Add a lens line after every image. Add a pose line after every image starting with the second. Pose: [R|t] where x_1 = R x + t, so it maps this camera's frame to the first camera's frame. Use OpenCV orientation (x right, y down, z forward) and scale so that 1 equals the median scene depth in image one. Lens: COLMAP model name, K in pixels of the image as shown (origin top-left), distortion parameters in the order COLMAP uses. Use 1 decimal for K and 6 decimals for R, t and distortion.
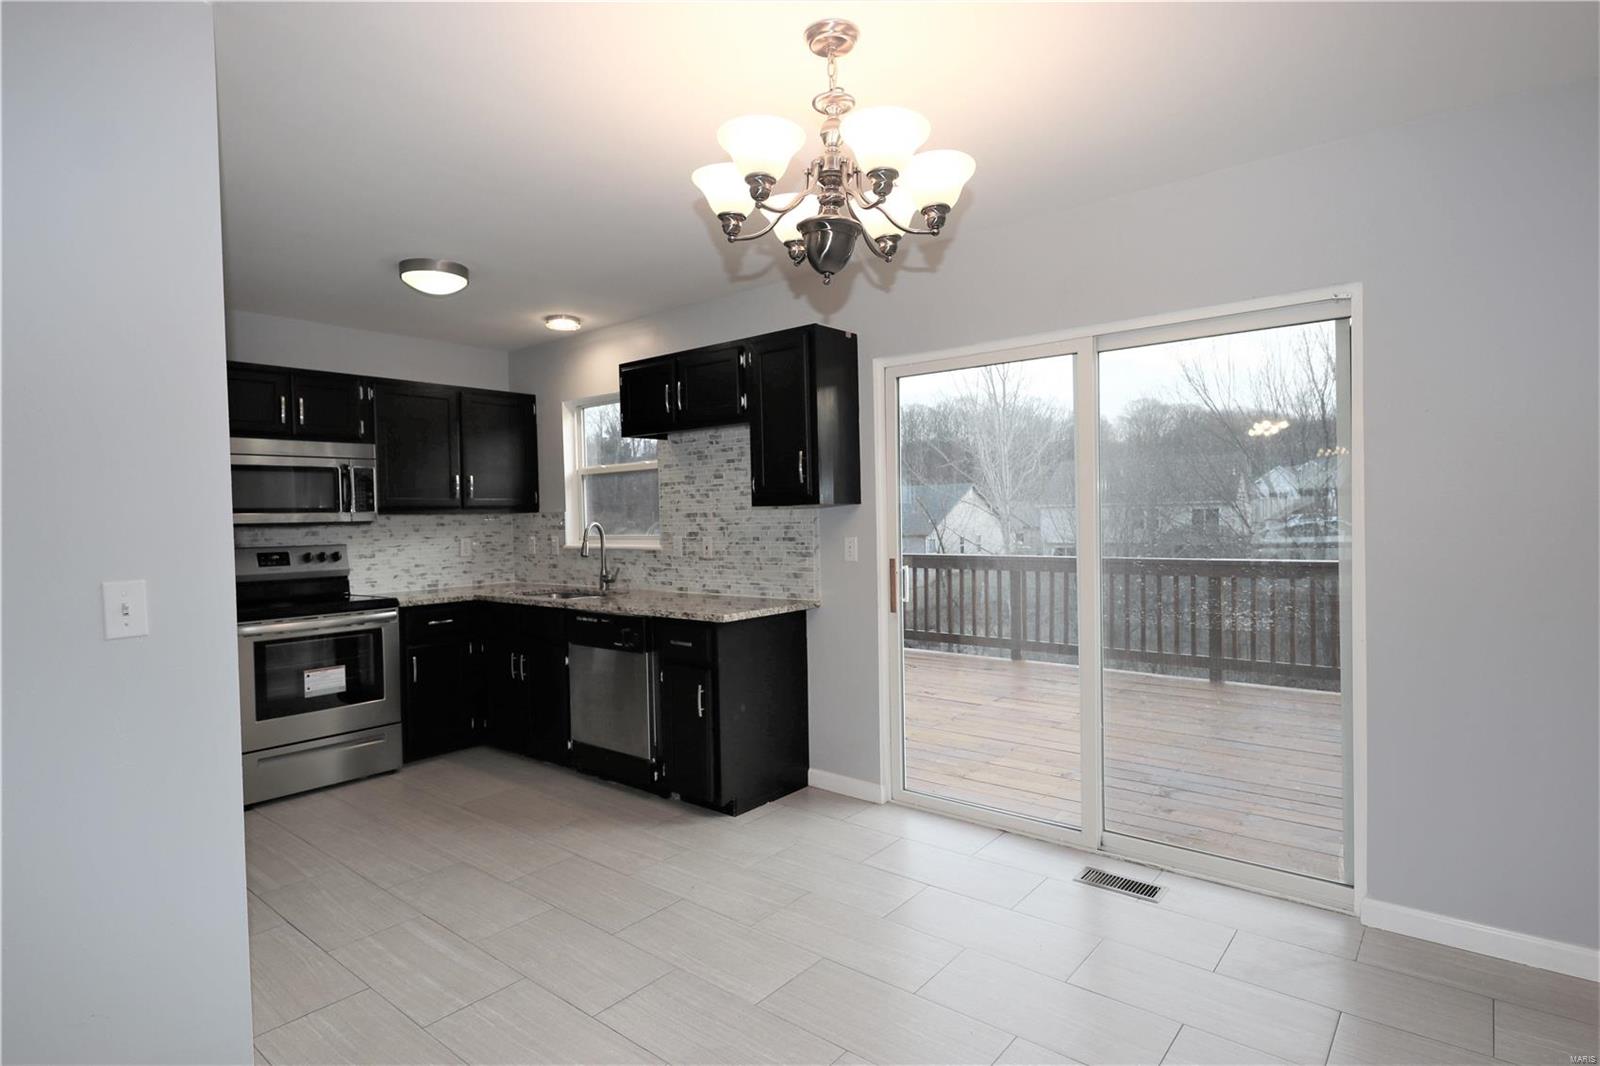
lens RADIAL K [[813.0, 0, 803.8], [0, 813.0, 526.0], [0, 0, 1]] dist [0.000806, 0.000447]
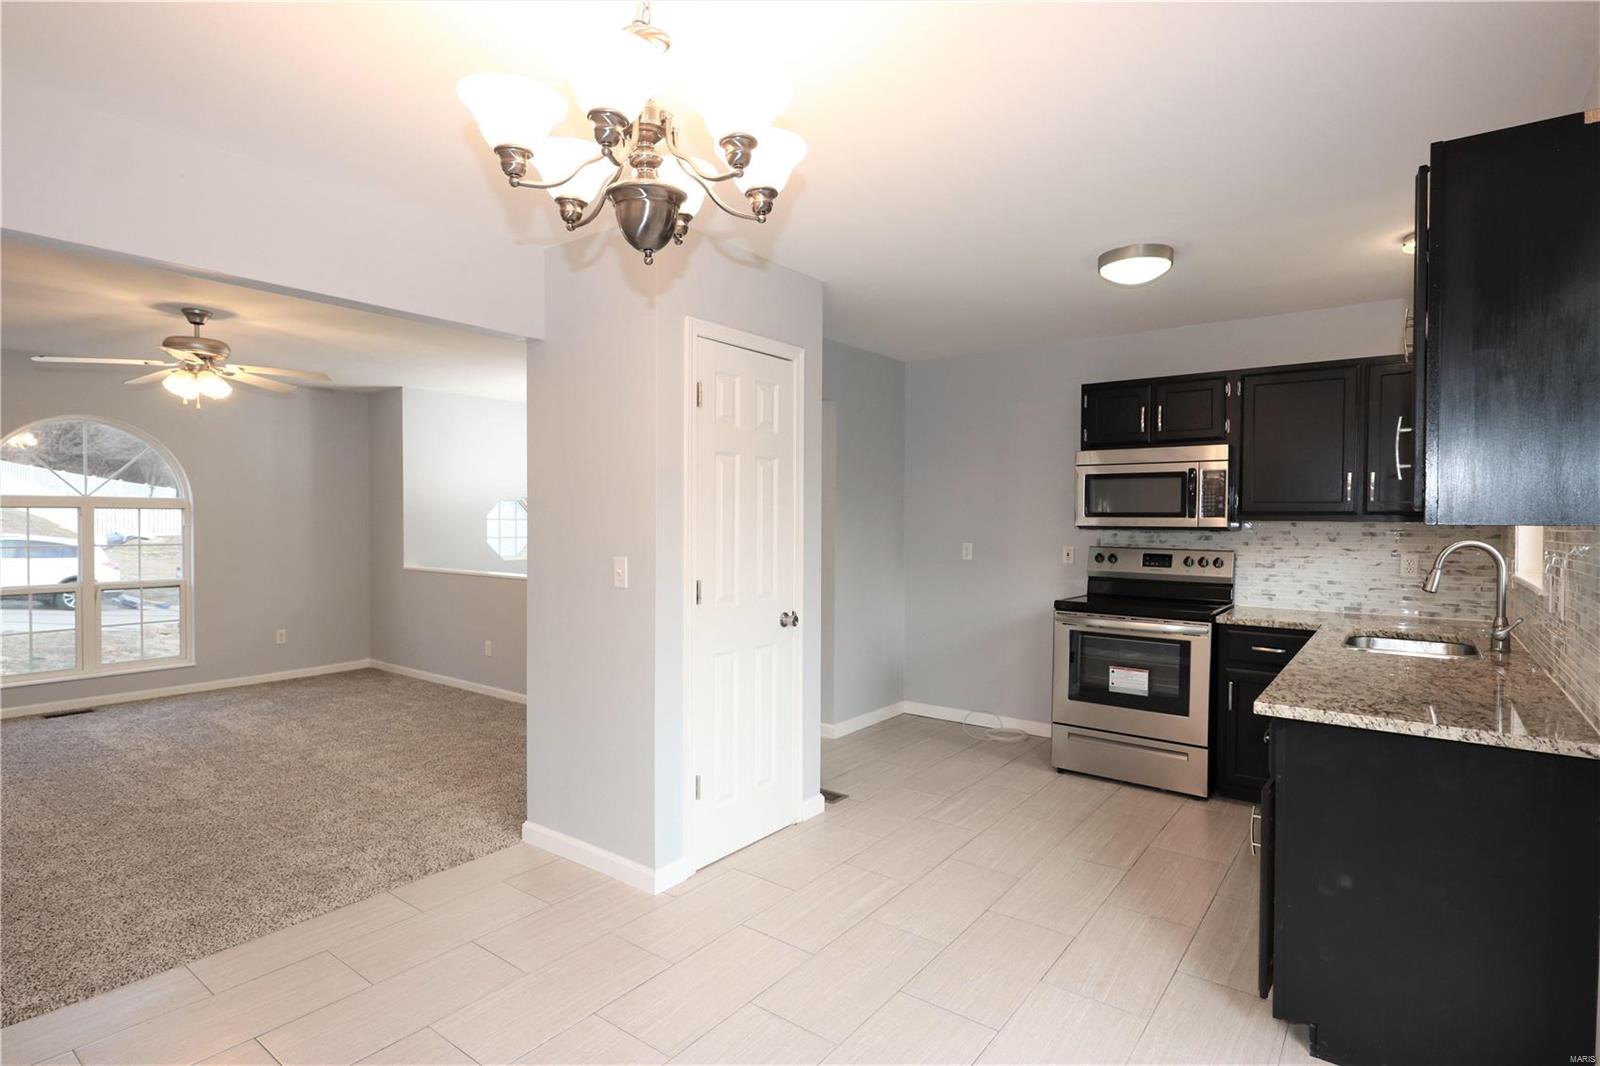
lens RADIAL K [[813.0, 0, 803.8], [0, 813.0, 526.0], [0, 0, 1]] dist [0.000806, 0.000447]
pose [[0.045297, 0.031595, -0.998474, 0.372507], [-0.023094, 0.999266, 0.030572, -0.024694], [0.998707, 0.021674, 0.045994, 0.478732]]
